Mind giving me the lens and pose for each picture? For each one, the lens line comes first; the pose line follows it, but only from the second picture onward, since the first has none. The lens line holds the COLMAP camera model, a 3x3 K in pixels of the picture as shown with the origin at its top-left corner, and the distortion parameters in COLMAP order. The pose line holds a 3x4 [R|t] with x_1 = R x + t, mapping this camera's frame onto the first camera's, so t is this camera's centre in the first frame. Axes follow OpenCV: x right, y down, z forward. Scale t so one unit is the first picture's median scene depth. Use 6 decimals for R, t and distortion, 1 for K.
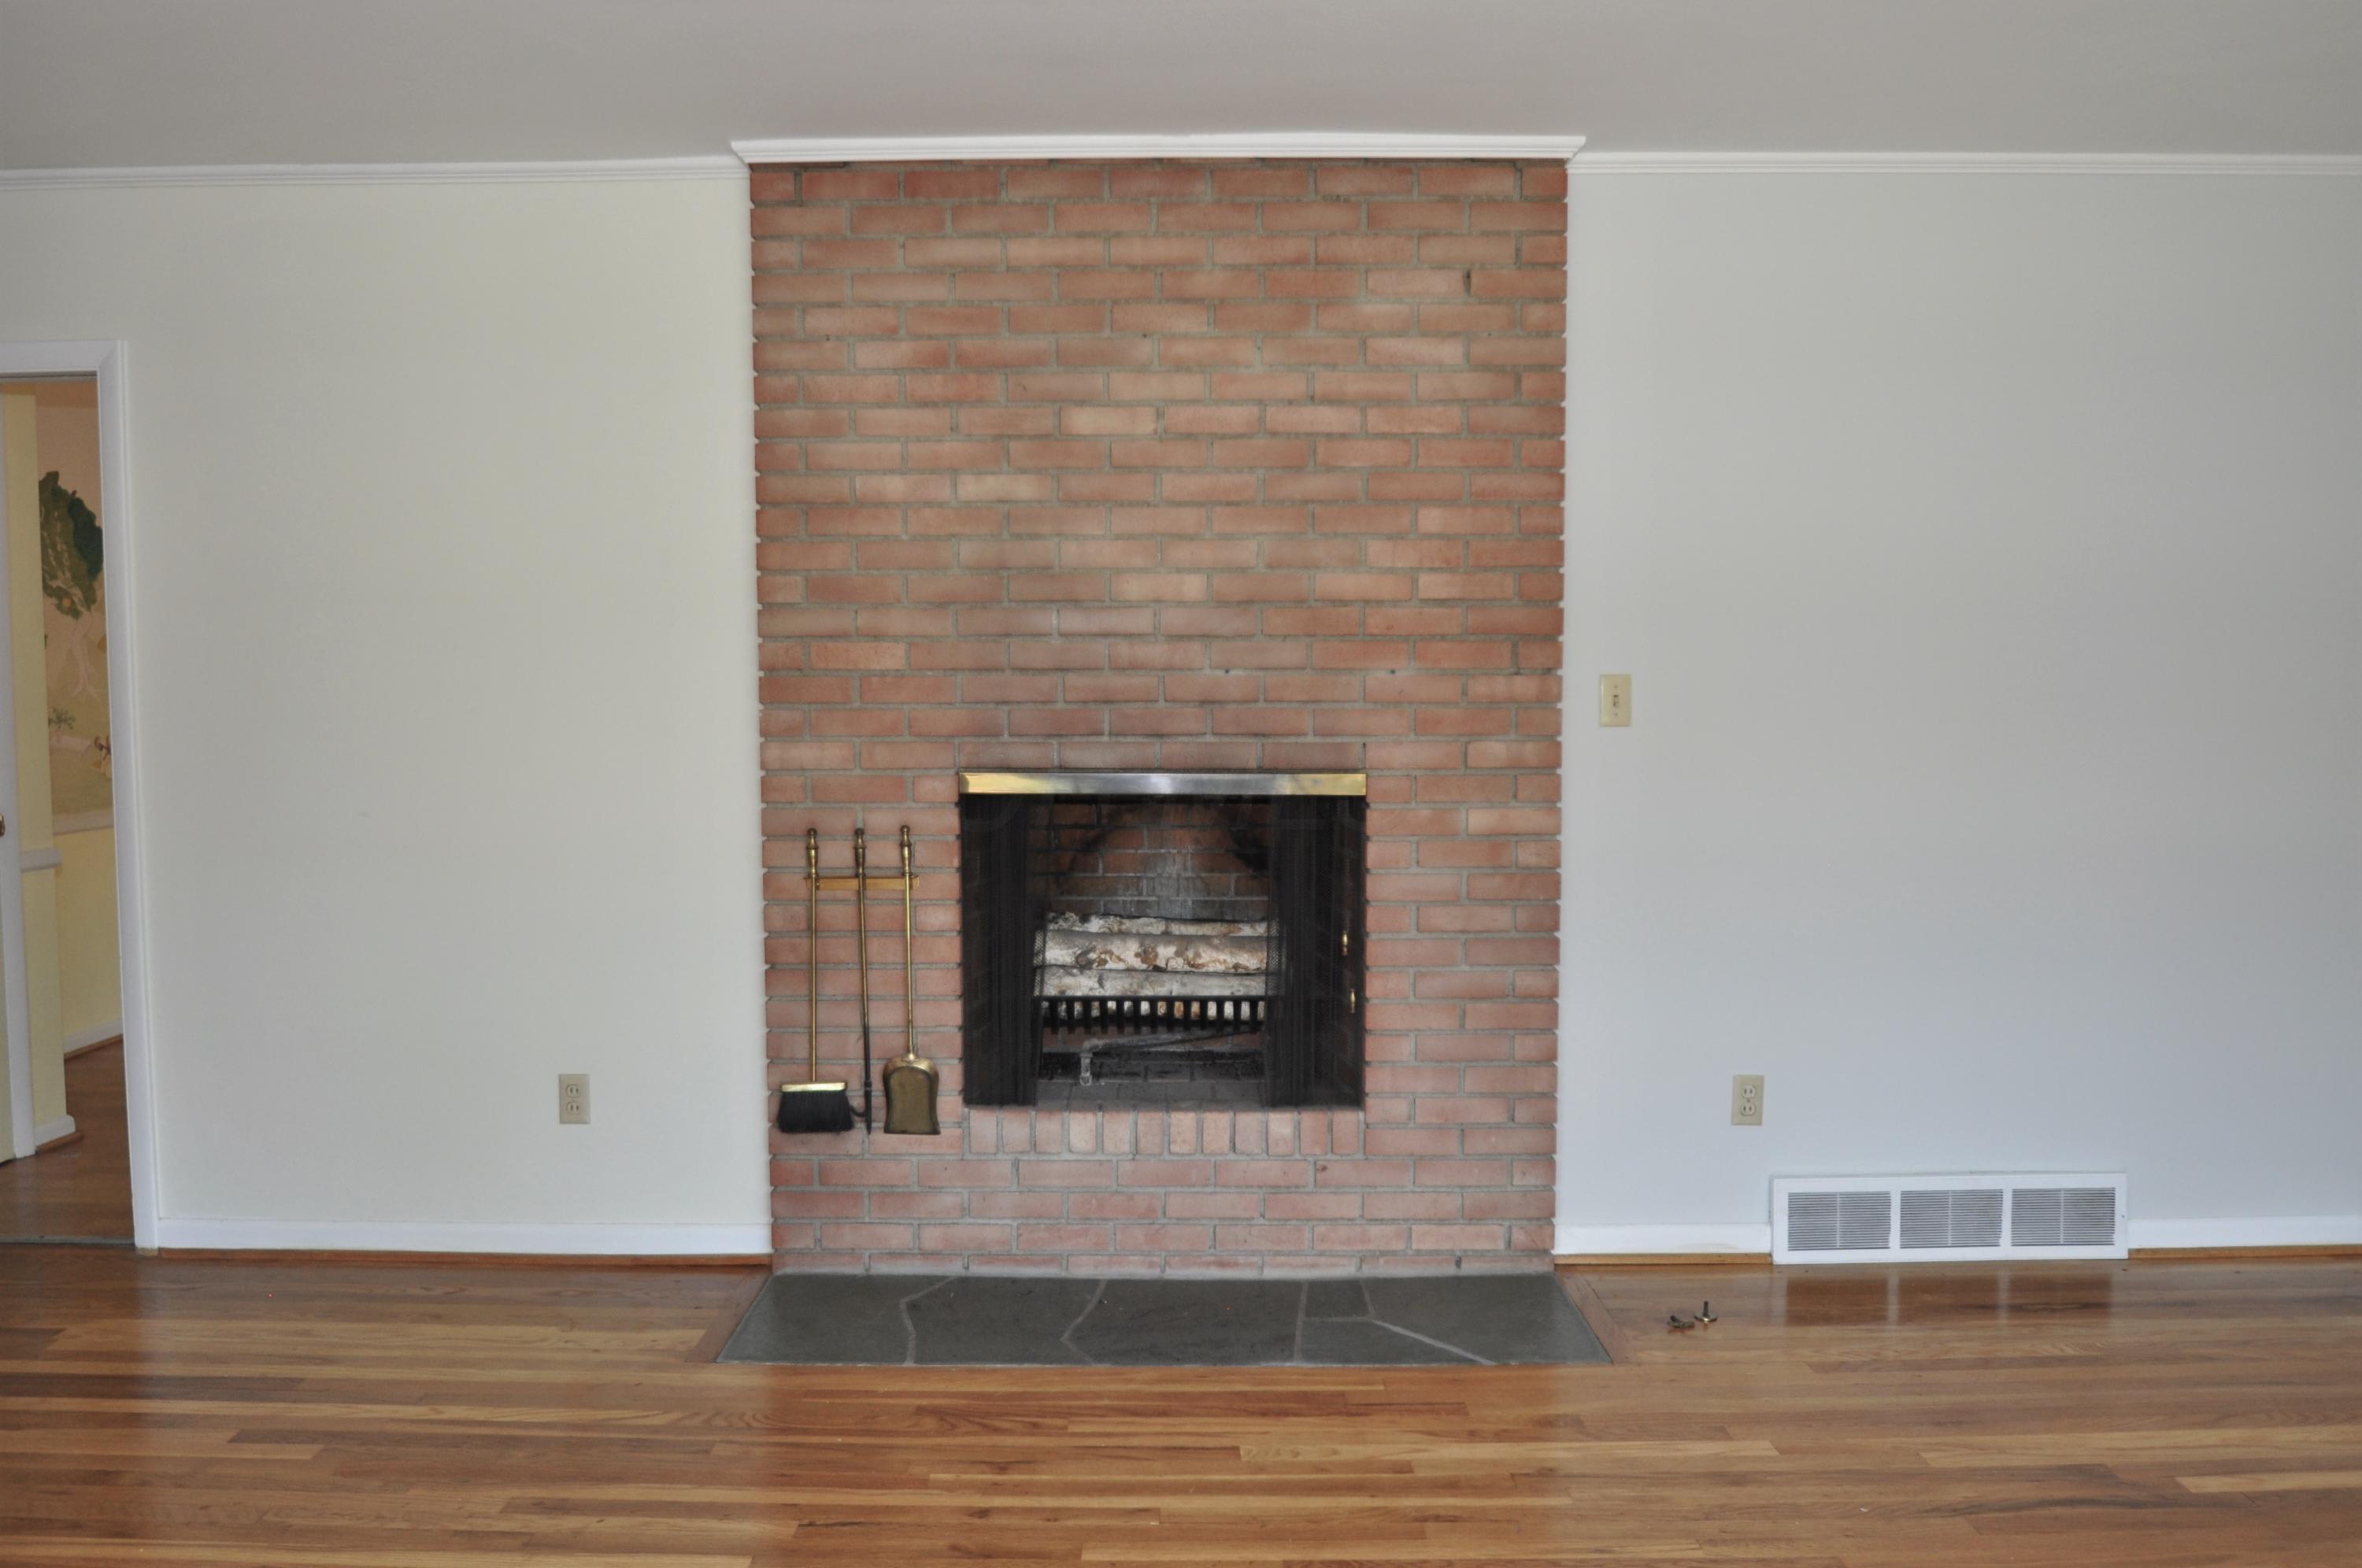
lens RADIAL K [[1720.4, 0, 1181.0], [0, 1720.4, 784.0], [0, 0, 1]] dist [-0.043087, 0.006338]
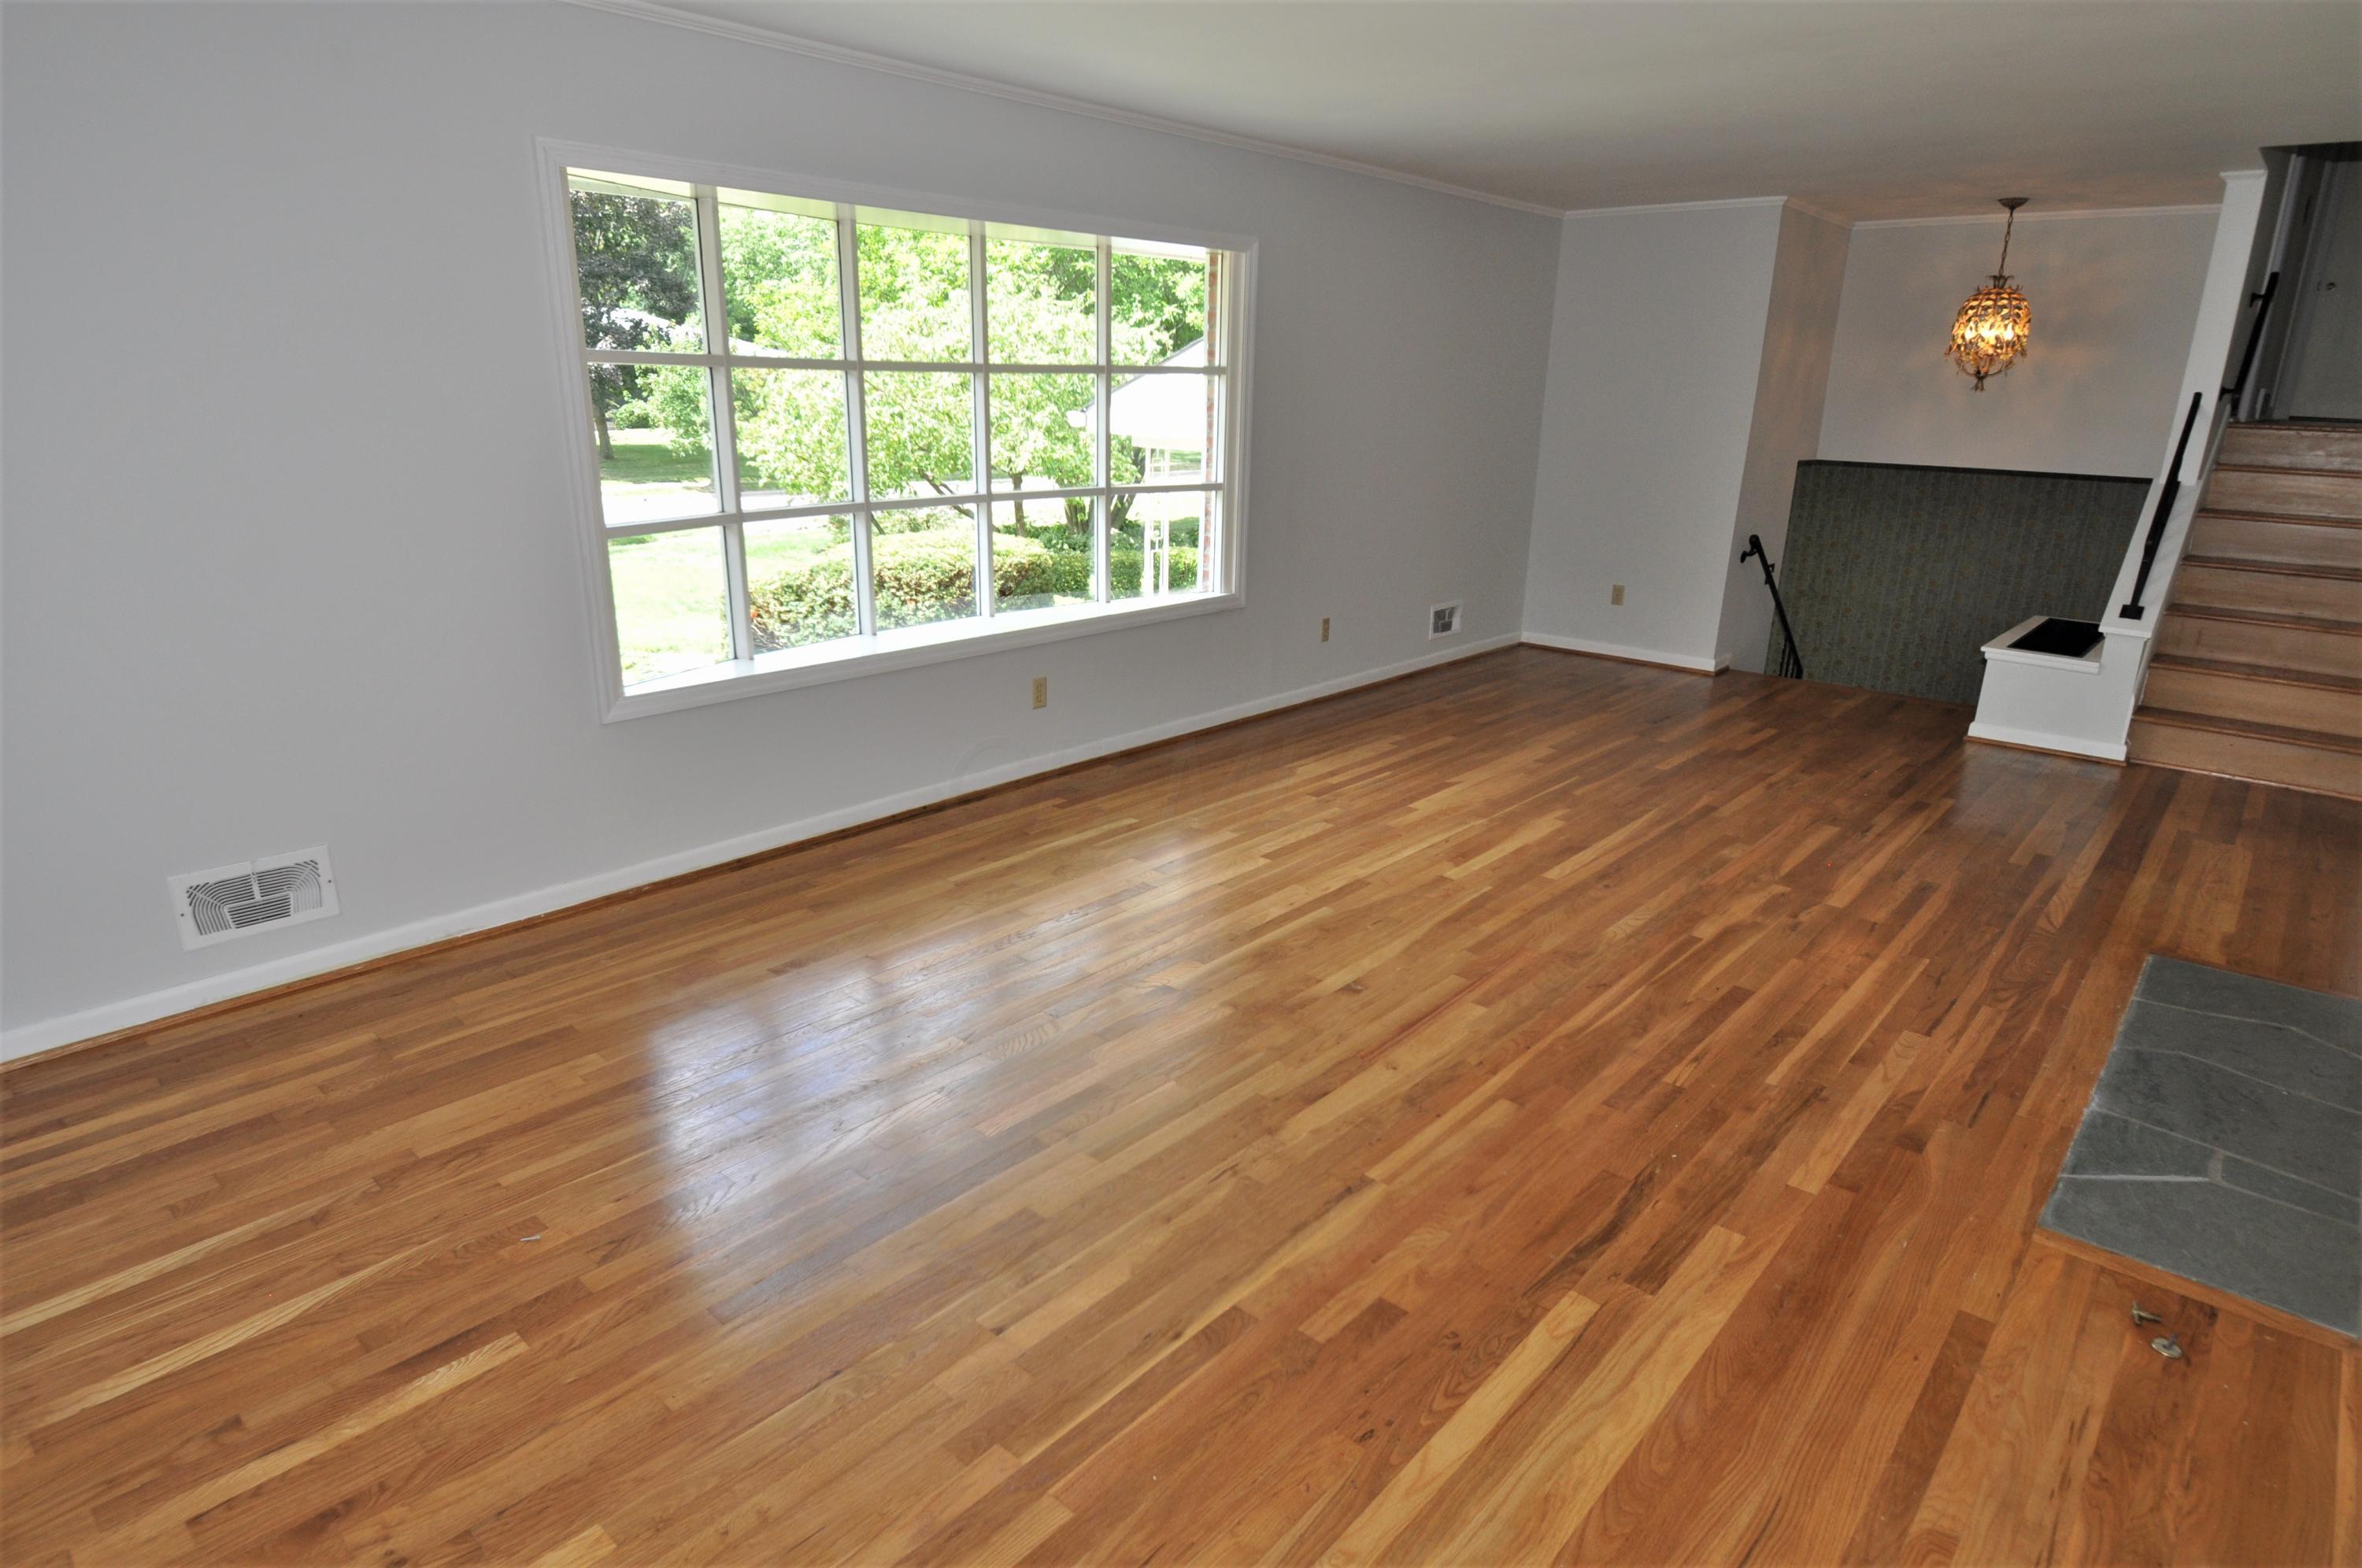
lens RADIAL K [[1298.7, 0, 1181.0], [0, 1298.7, 784.0], [0, 0, 1]] dist [0.000181, -0.019450]
pose [[-0.635371, 0.218850, -0.740546, 1.144015], [-0.054613, 0.943863, 0.325792, -0.122891], [0.770274, 0.247442, -0.587751, 1.072312]]
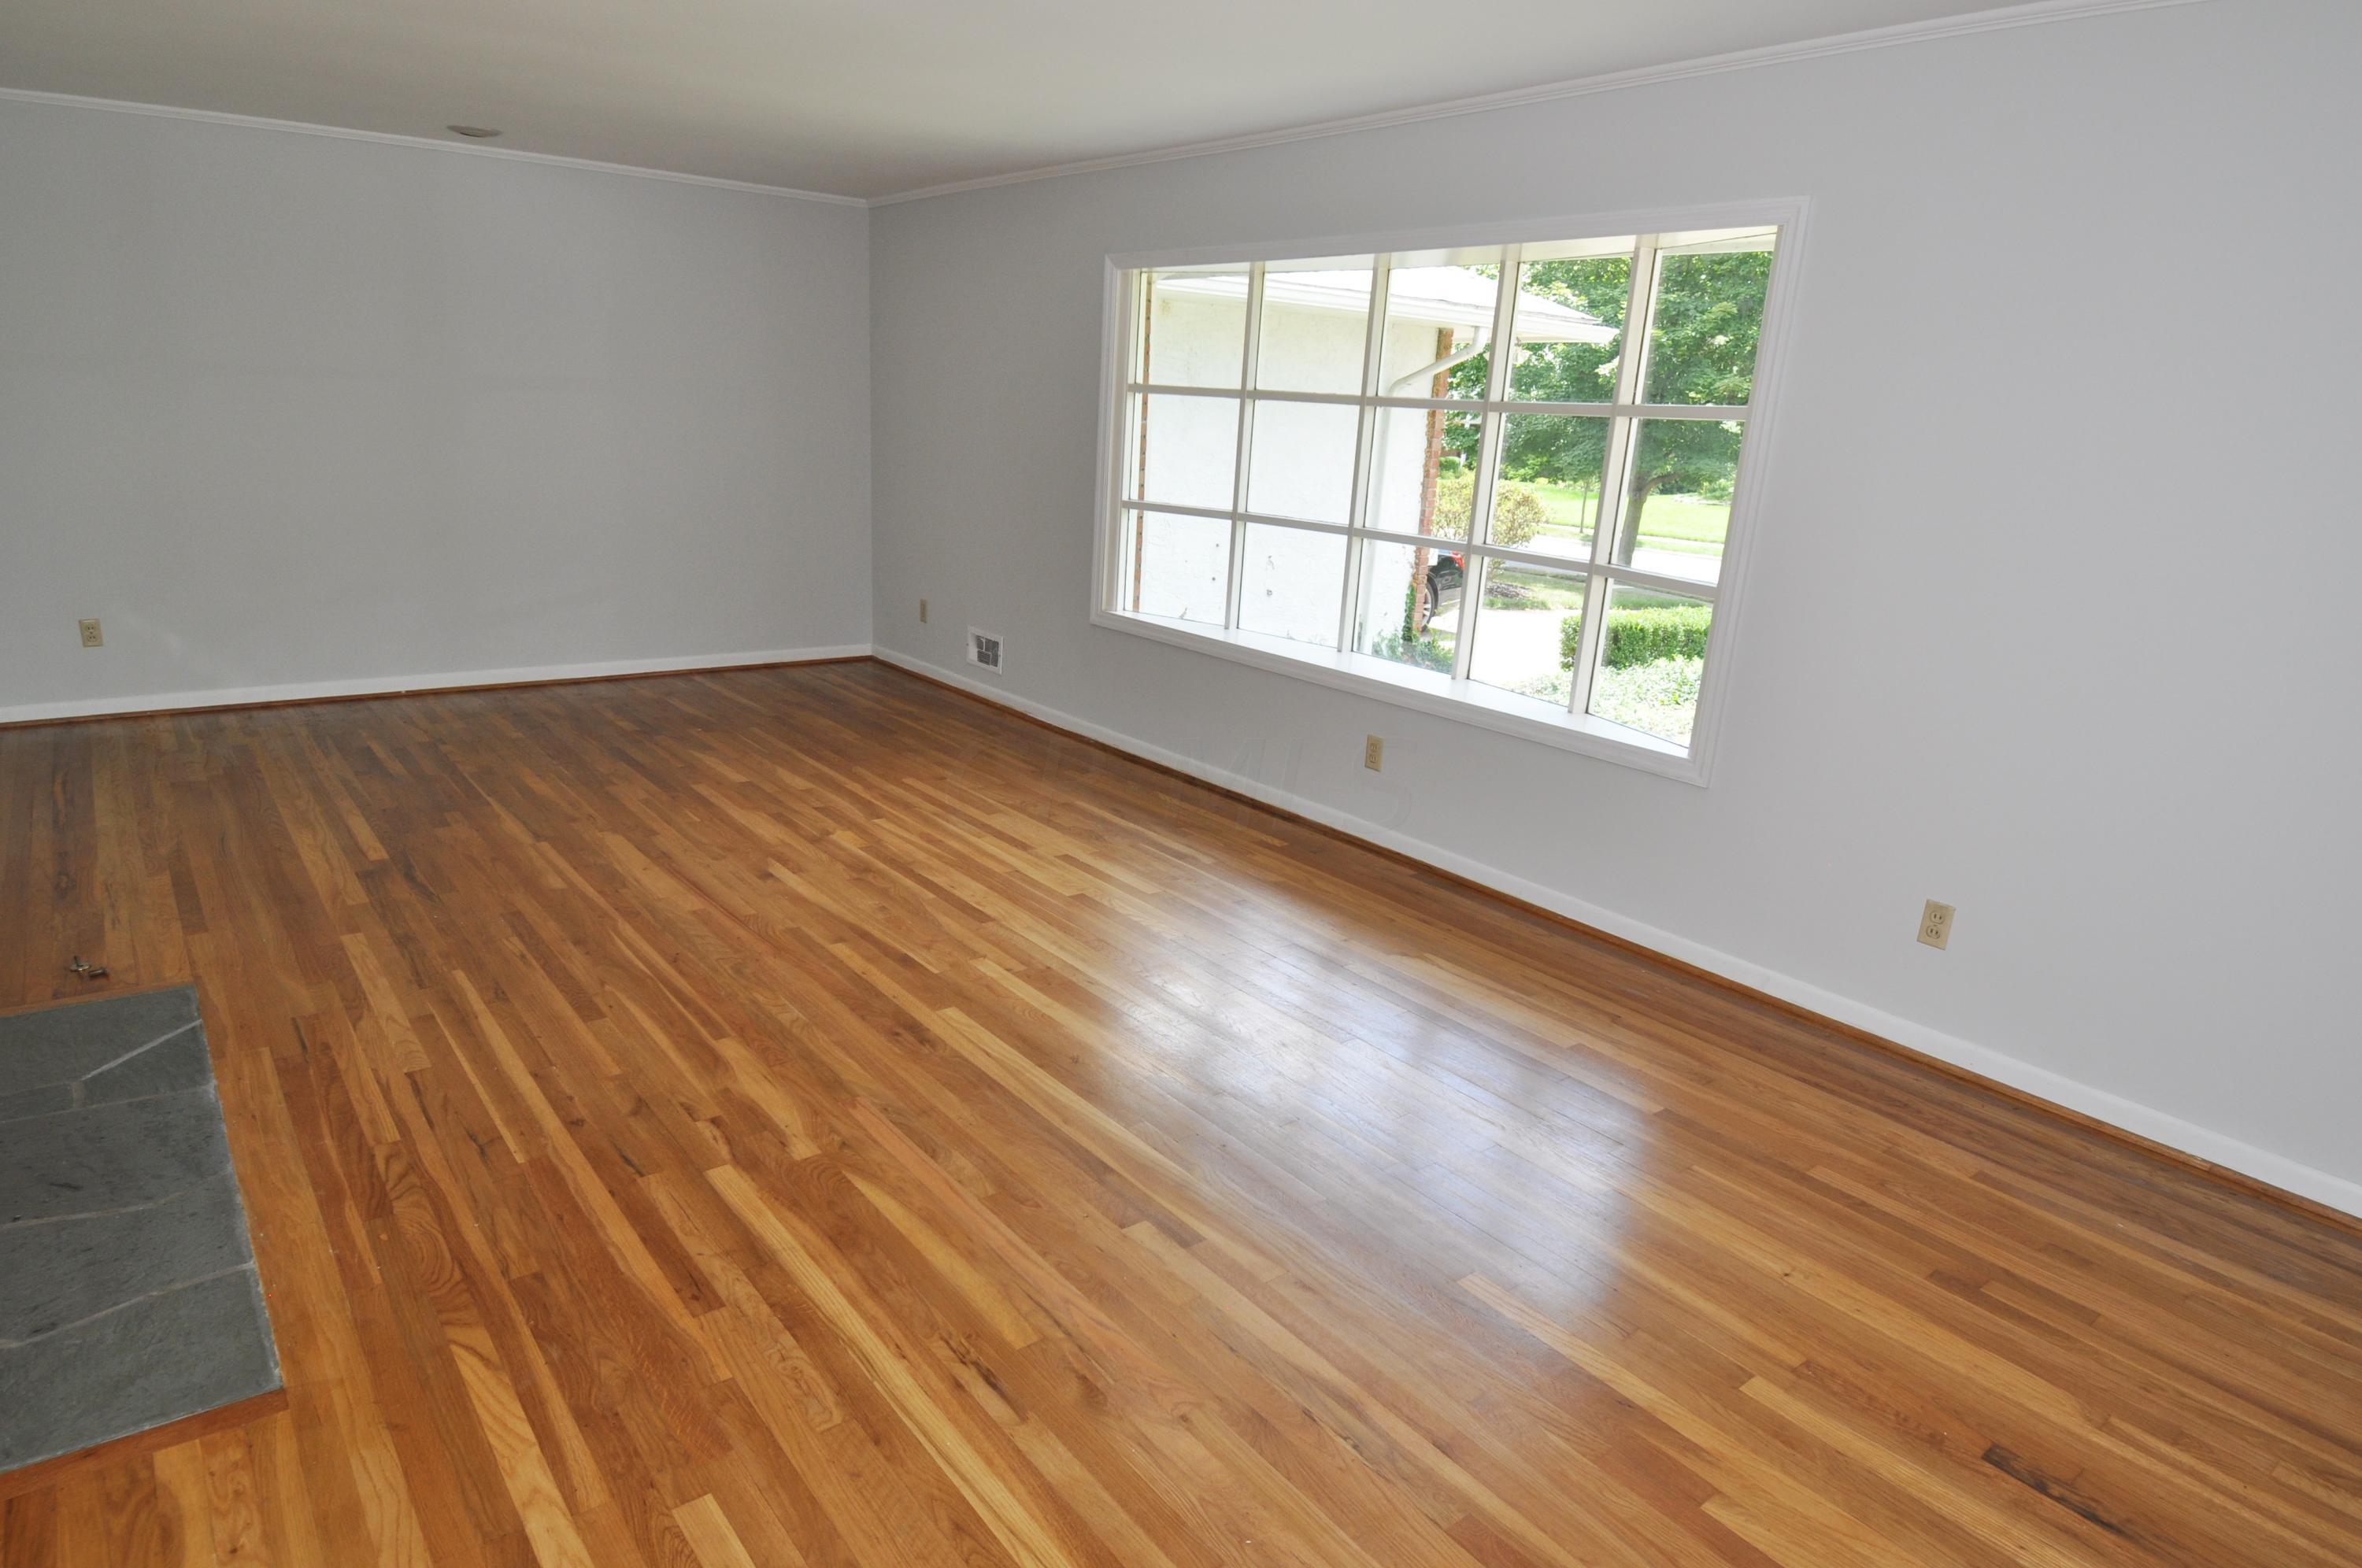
lens RADIAL K [[1461.4, 0, 1181.0], [0, 1461.4, 784.0], [0, 0, 1]] dist [-0.022333, -0.000288]
pose [[-0.627748, -0.227247, 0.744507, -1.056782], [-0.009971, 0.958707, 0.284221, -0.128812], [-0.778353, 0.170995, -0.604093, 1.135813]]
